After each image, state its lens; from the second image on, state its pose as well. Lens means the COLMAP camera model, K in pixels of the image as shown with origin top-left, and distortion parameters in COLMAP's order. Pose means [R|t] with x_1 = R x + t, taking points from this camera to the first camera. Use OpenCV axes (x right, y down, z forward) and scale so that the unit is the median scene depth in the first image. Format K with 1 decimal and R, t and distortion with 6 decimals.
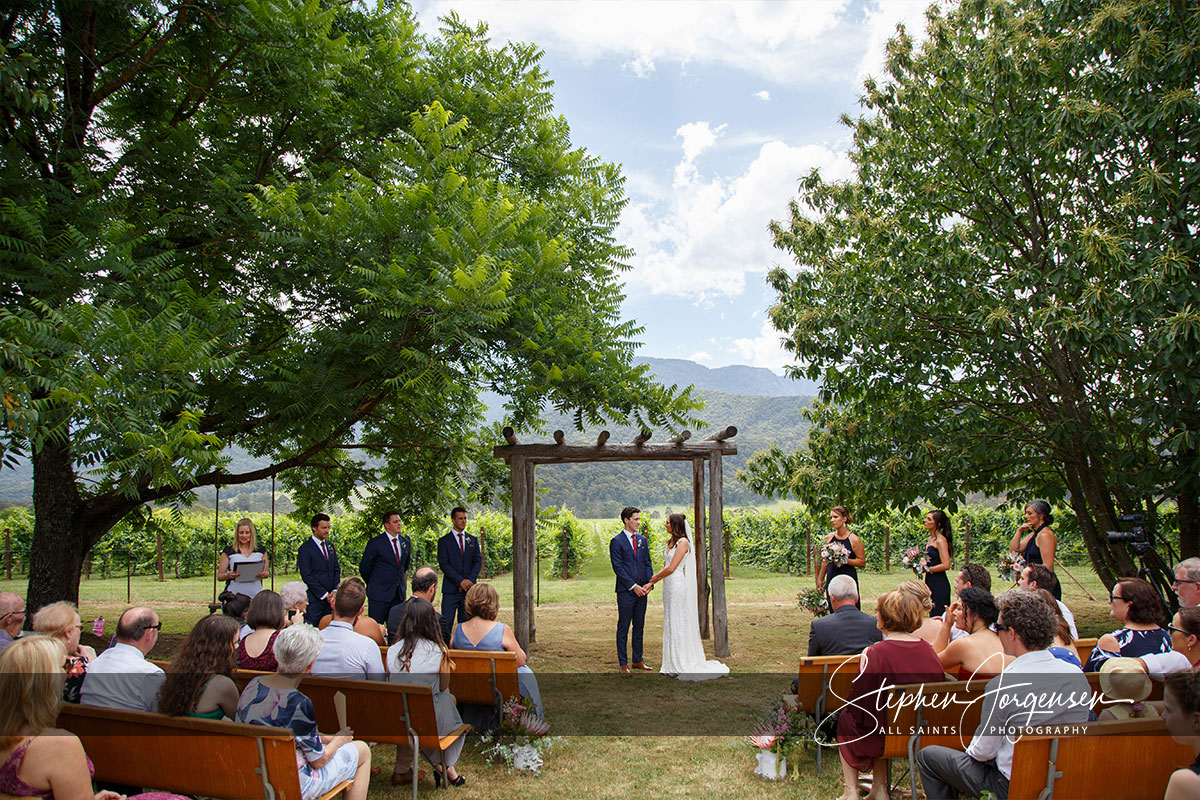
lens RADIAL K [[2319.7, 0, 642.2], [0, 2319.7, 373.8], [0, 0, 1]] dist [0.262604, 0.148953]
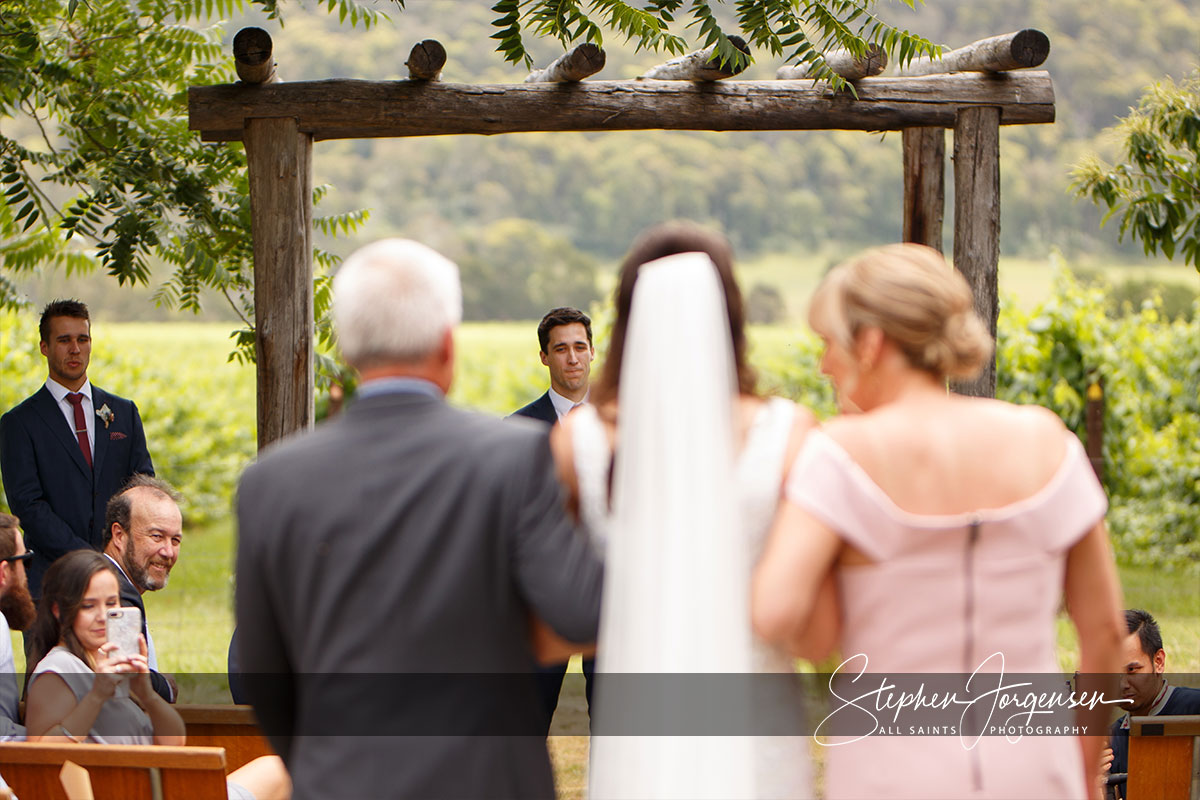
lens RADIAL K [[2319.7, 0, 642.2], [0, 2319.7, 373.8], [0, 0, 1]] dist [0.262604, 0.148953]
pose [[0.998997, 0.010053, -0.043640, 0.003723], [-0.007384, 0.998117, 0.060894, 0.048217], [0.044170, -0.060511, 0.997190, 0.713701]]
